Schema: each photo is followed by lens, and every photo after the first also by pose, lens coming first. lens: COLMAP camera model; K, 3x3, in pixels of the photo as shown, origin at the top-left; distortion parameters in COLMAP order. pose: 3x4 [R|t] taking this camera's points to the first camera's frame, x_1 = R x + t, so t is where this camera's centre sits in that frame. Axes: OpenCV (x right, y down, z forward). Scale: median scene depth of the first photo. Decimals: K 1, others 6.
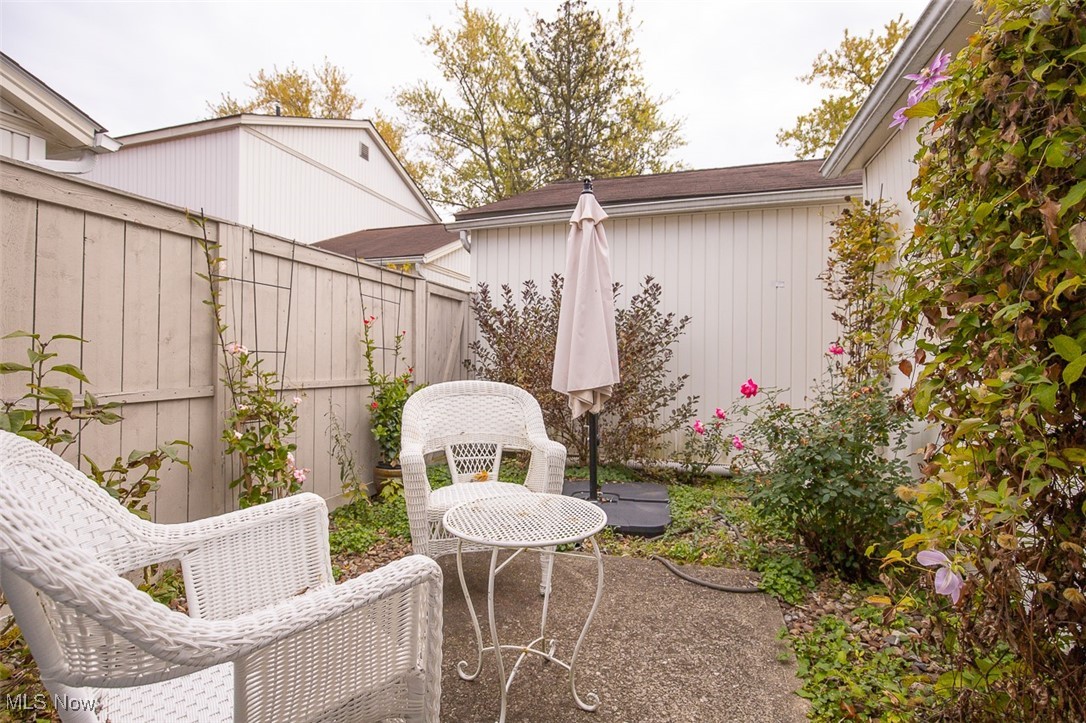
lens RADIAL K [[494.5, 0, 543.7], [0, 494.5, 353.1], [0, 0, 1]] dist [-0.001801, 0.000500]
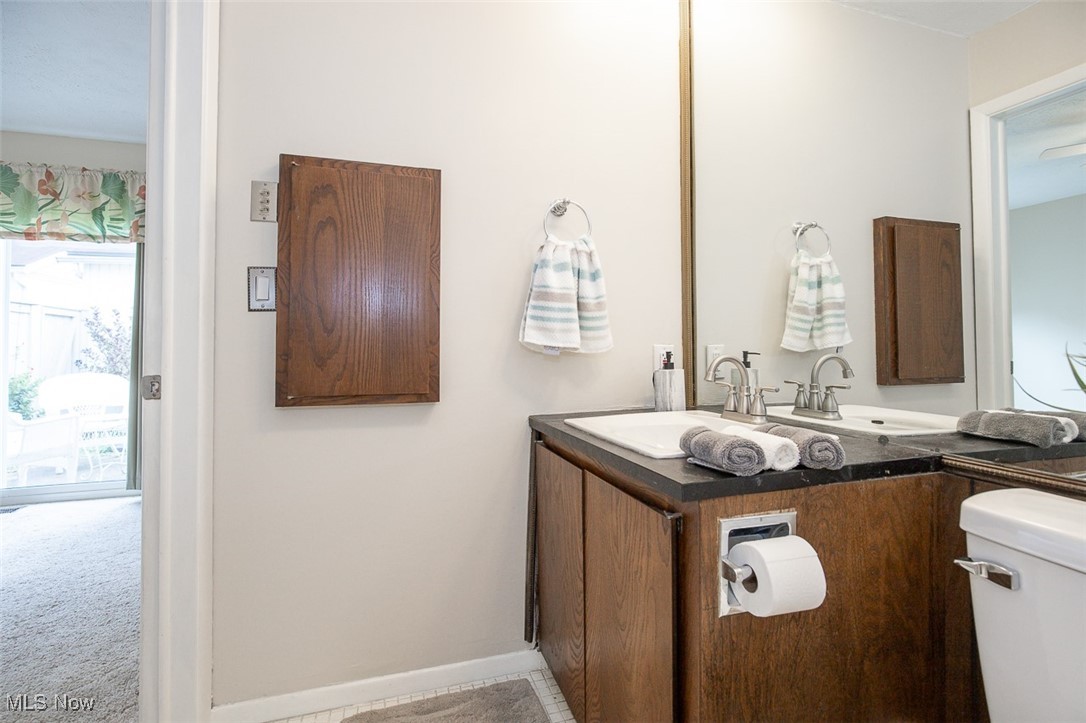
lens RADIAL K [[494.5, 0, 538.3], [0, 494.5, 342.7], [0, 0, 1]] dist [-0.001801, 0.000500]
pose [[0.821025, 0.004837, 0.570872, 0.127637], [-0.000327, 0.999968, -0.008002, -0.028481], [-0.570892, 0.006383, 0.821000, -0.996958]]
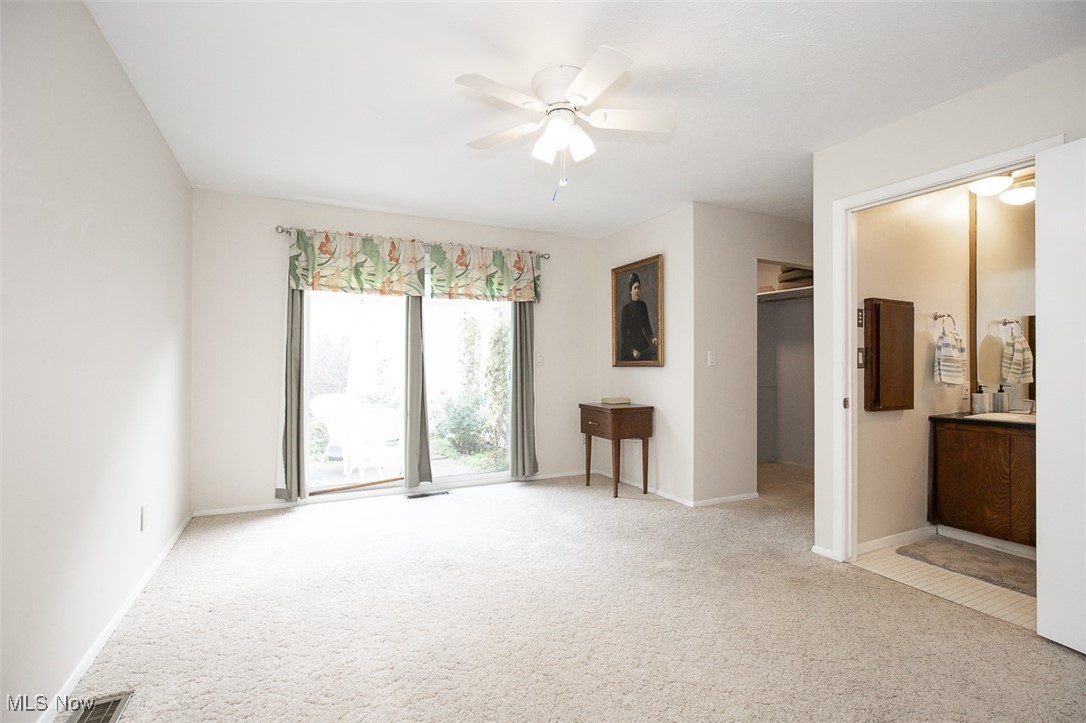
lens RADIAL K [[494.5, 0, 544.6], [0, 494.5, 365.0], [0, 0, 1]] dist [-0.001801, 0.000500]
pose [[0.724838, 0.003900, 0.688909, -0.629180], [-0.007271, 0.999972, 0.001990, -0.053936], [-0.688881, -0.006452, 0.724845, -0.836076]]
